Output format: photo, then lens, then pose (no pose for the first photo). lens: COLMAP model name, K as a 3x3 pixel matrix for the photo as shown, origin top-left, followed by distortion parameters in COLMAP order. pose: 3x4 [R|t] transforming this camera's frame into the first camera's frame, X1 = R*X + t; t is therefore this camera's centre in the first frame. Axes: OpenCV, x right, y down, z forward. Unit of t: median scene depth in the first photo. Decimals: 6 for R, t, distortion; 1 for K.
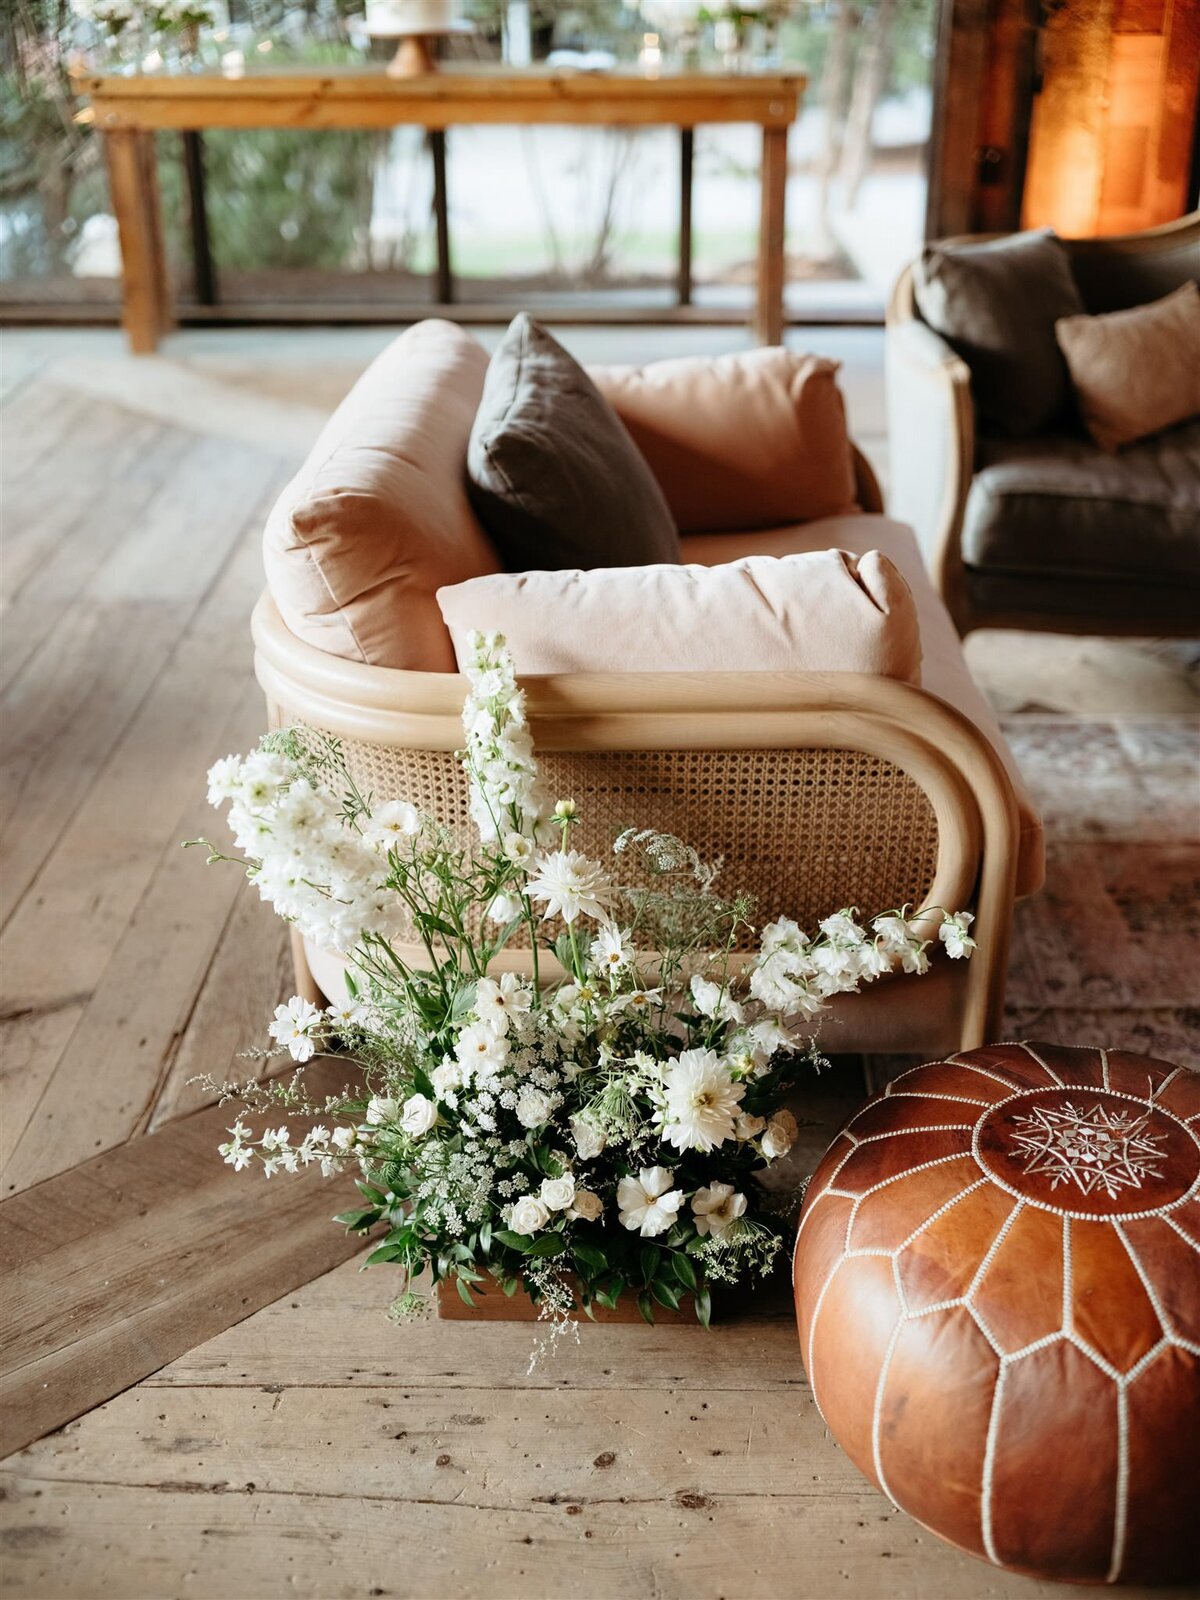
lens RADIAL K [[1798.7, 0, 583.6], [0, 1798.7, 800.5], [0, 0, 1]] dist [-0.018180, 0.040873]
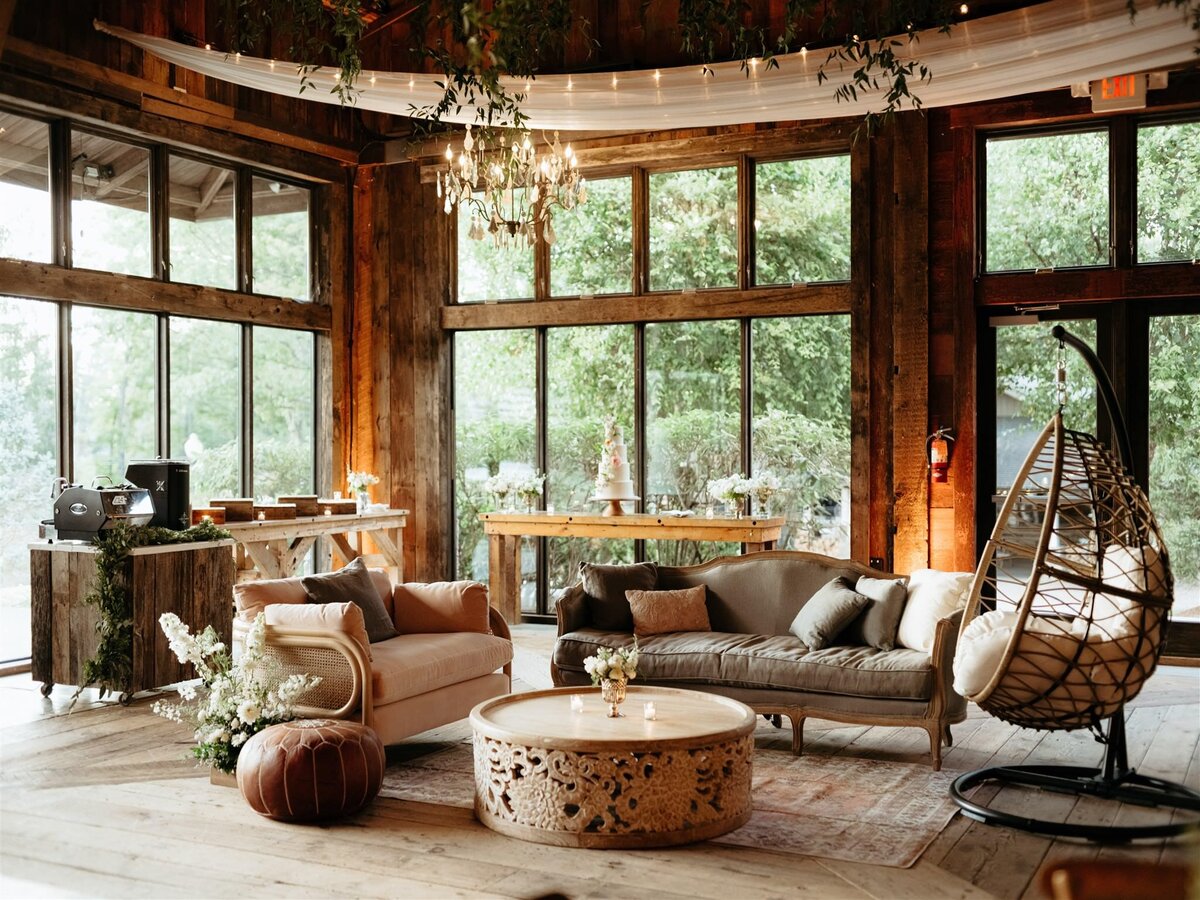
lens RADIAL K [[1349.0, 0, 600.0], [0, 1349.0, 450.0], [0, 0, 1]] dist [-0.018180, 0.040873]
pose [[0.897566, 0.002475, -0.440872, 0.672699], [-0.197392, 0.896415, -0.396834, 0.216879], [0.394222, 0.443210, 0.805080, -0.455381]]
